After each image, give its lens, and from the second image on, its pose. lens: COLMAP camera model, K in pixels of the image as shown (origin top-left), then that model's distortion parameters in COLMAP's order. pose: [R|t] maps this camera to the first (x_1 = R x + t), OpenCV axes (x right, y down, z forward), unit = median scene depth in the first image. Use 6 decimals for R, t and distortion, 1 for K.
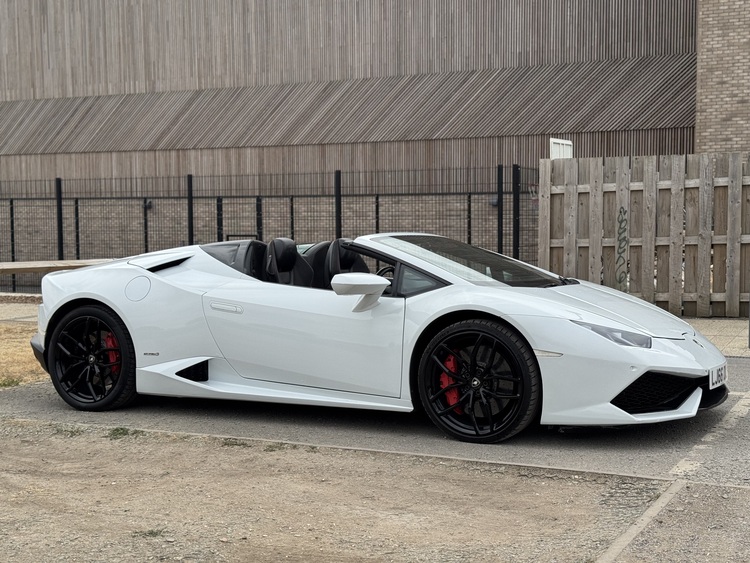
lens RADIAL K [[1033.3, 0, 375.0], [0, 1033.3, 281.5], [0, 0, 1]] dist [0.117691, -0.047116]
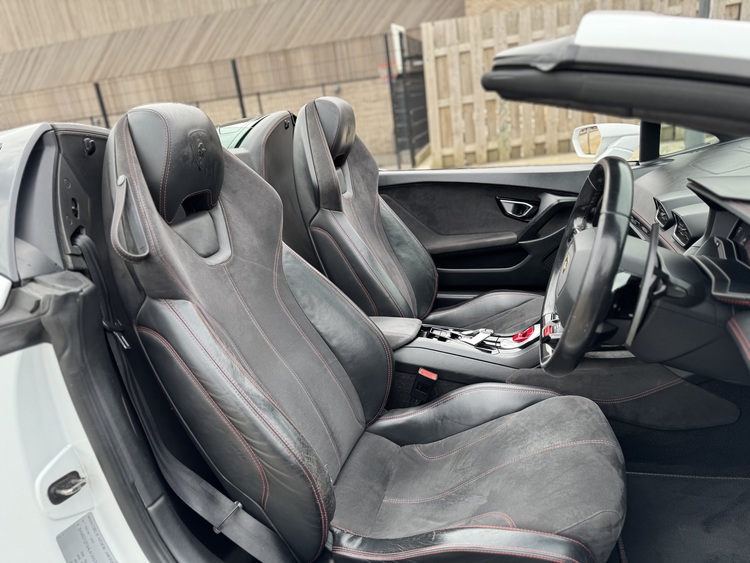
lens RADIAL K [[536.2, 0, 375.0], [0, 536.2, 281.5], [0, 0, 1]] dist [-0.001089, -0.003537]
pose [[0.968206, -0.180355, 0.173345, -0.034166], [0.131405, 0.956337, 0.261060, -0.013306], [-0.212859, -0.229982, 0.949631, 0.422944]]
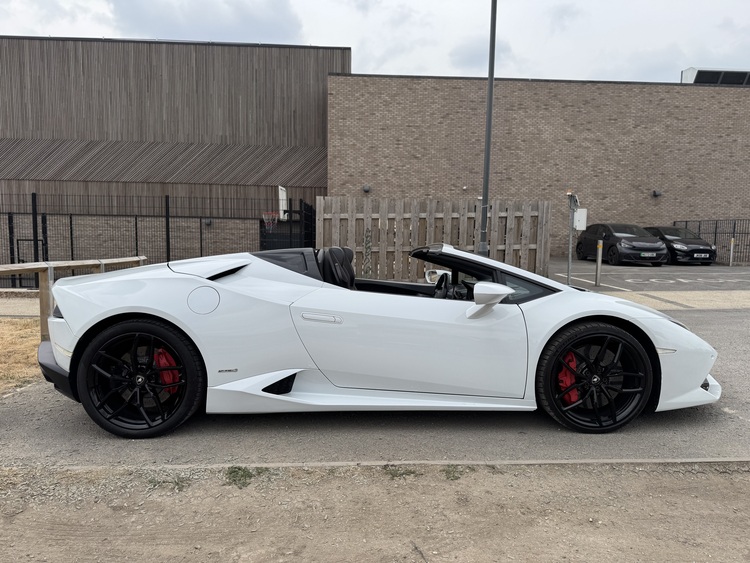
lens RADIAL K [[524.1, 0, 375.0], [0, 524.1, 281.5], [0, 0, 1]] dist [0.051491, -0.070122]
pose [[0.871072, -0.020811, 0.490714, -0.160774], [0.007024, 0.999528, 0.029921, -0.011030], [-0.491105, -0.022616, 0.870807, 0.259528]]
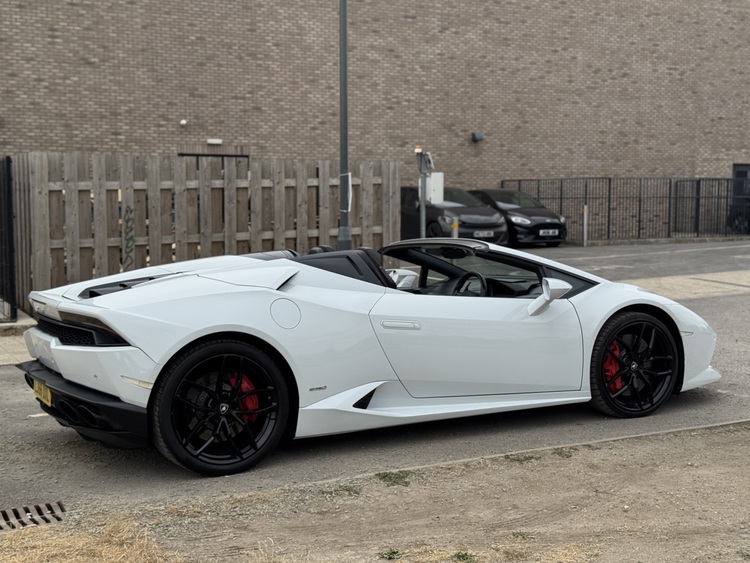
lens RADIAL K [[1033.3, 0, 375.0], [0, 1033.3, 281.5], [0, 0, 1]] dist [0.117691, -0.047116]
pose [[0.581055, -0.054743, 0.812021, -0.424631], [0.047731, 0.998310, 0.033148, -0.021002], [-0.812463, 0.019498, 0.582686, 0.229379]]
